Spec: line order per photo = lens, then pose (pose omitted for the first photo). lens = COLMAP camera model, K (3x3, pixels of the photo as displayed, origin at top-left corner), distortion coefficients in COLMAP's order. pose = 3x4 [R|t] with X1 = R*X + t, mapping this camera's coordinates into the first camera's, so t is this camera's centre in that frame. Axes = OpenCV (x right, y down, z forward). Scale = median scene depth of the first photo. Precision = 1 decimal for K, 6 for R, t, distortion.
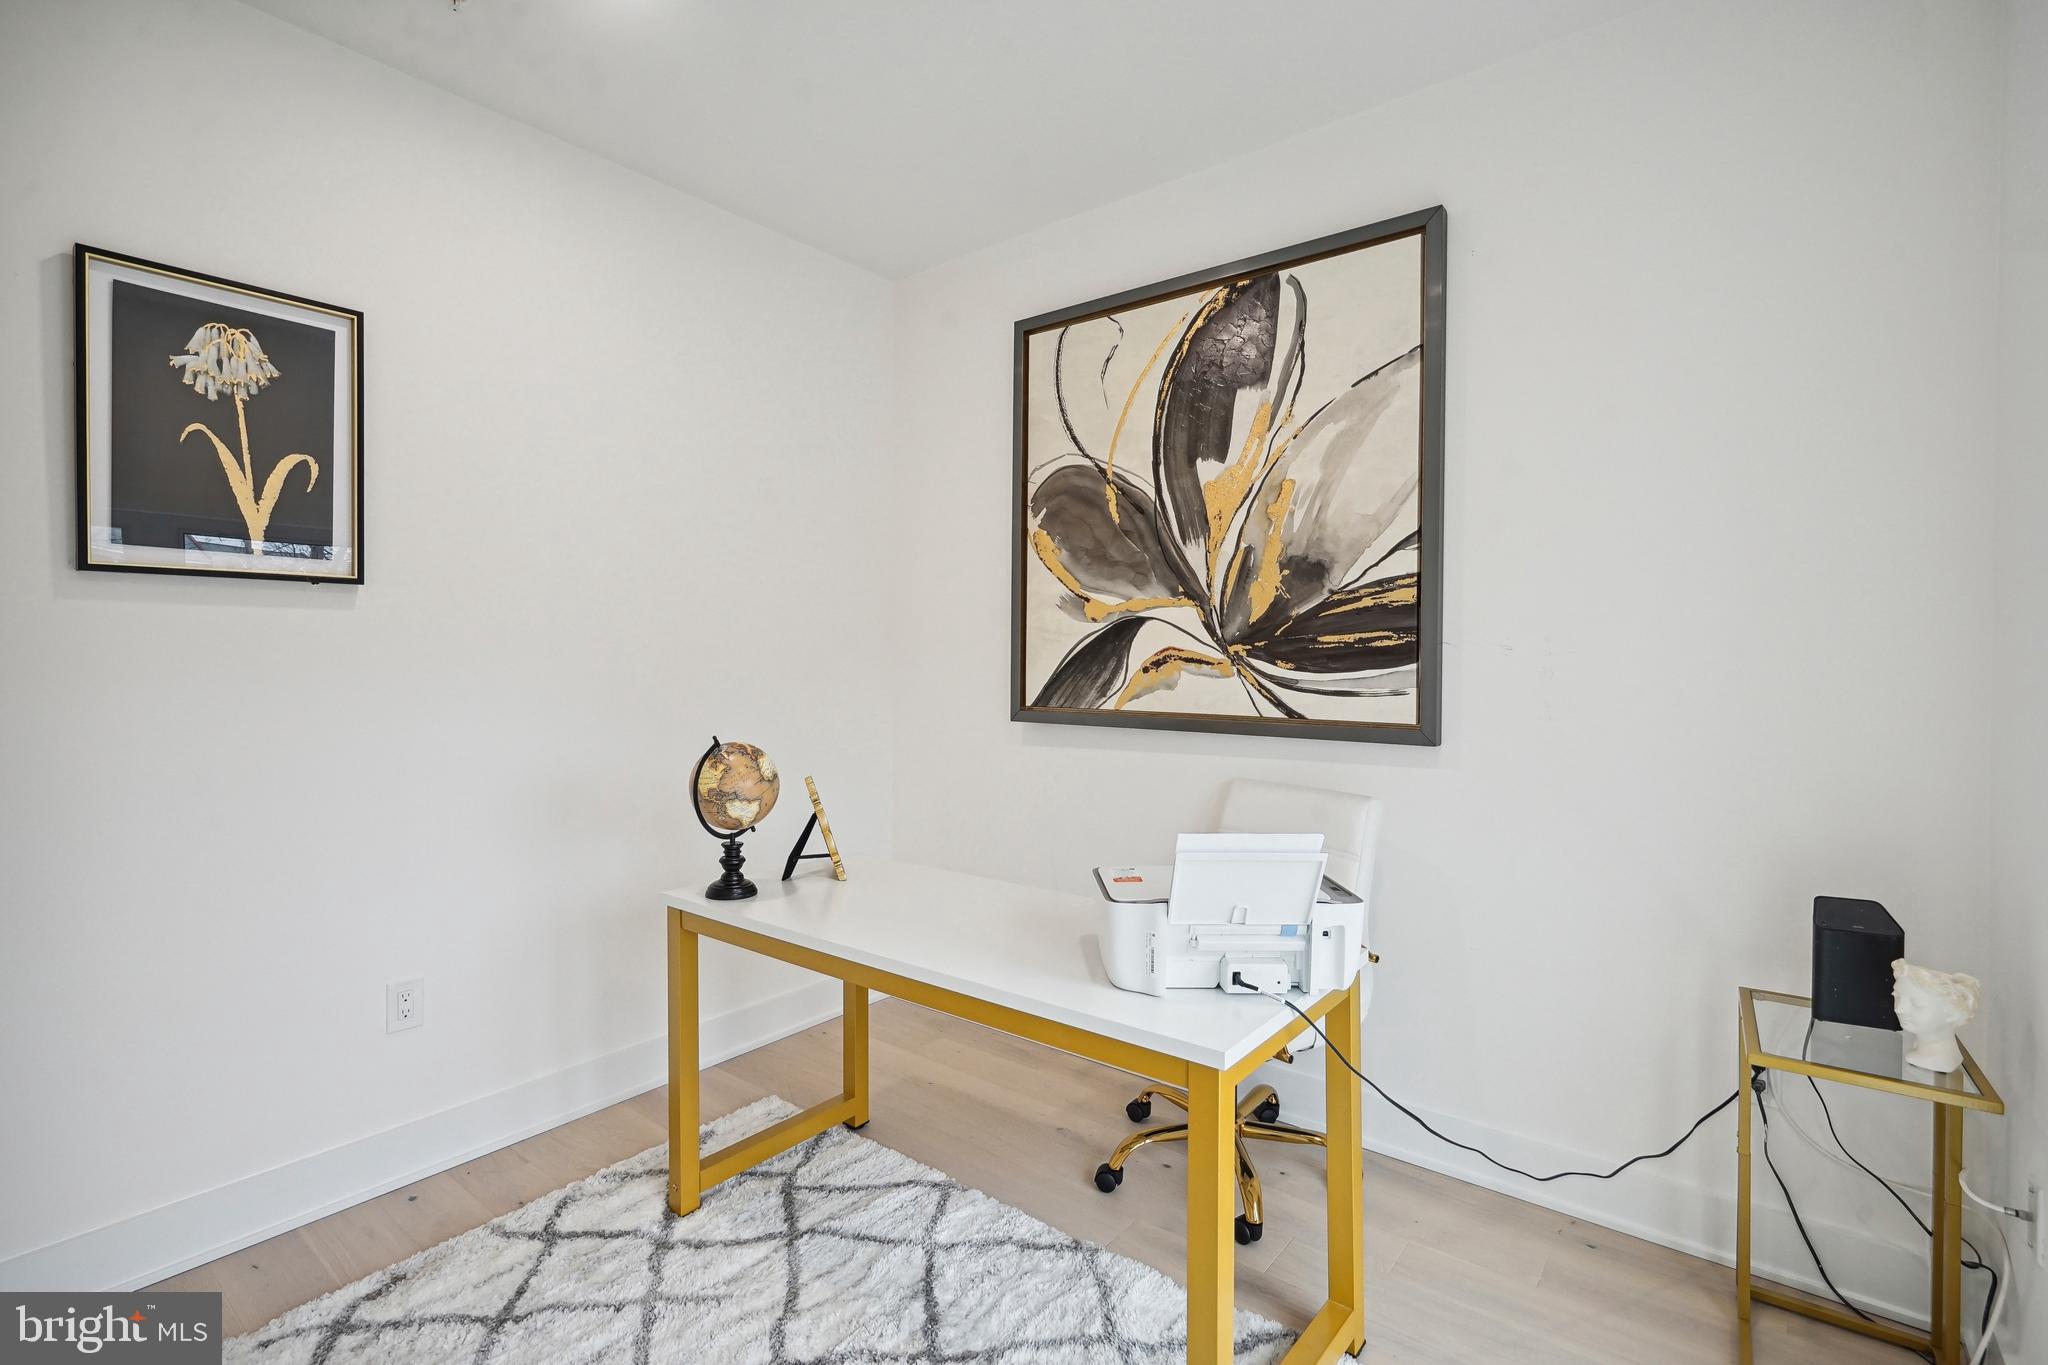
lens RADIAL K [[946.5, 0, 1025.5], [0, 946.5, 674.0], [0, 0, 1]] dist [-0.004016, 0.002240]
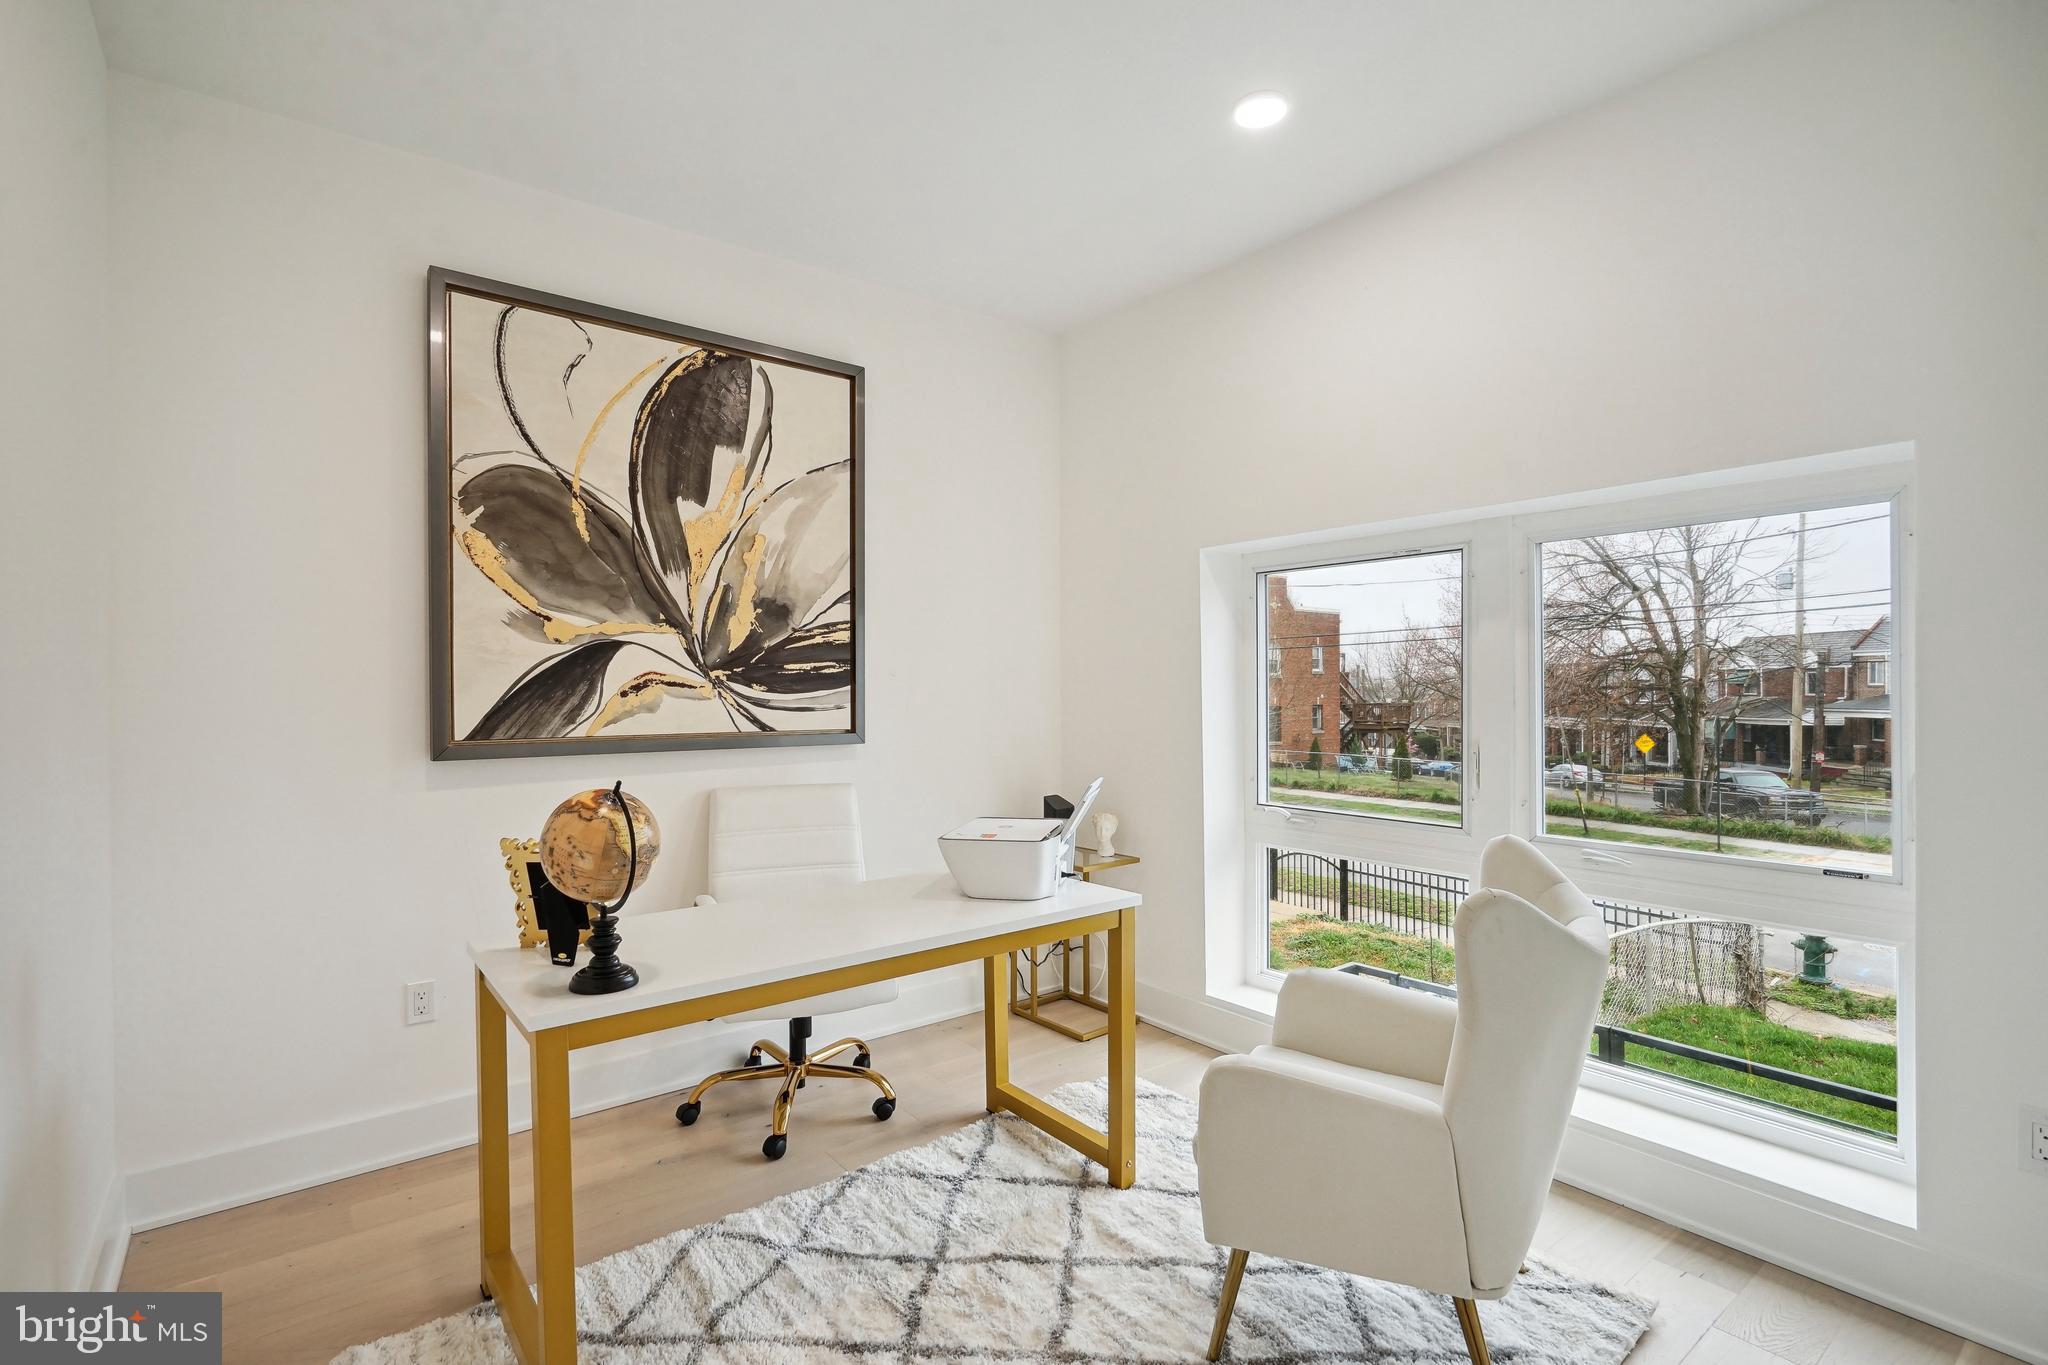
lens RADIAL K [[946.5, 0, 1027.6], [0, 946.5, 681.4], [0, 0, 1]] dist [-0.004016, 0.002240]
pose [[0.226136, -0.006643, 0.974073, -0.789624], [0.012988, 0.999908, 0.003804, -0.016912], [-0.974009, 0.011791, 0.226202, 0.378440]]
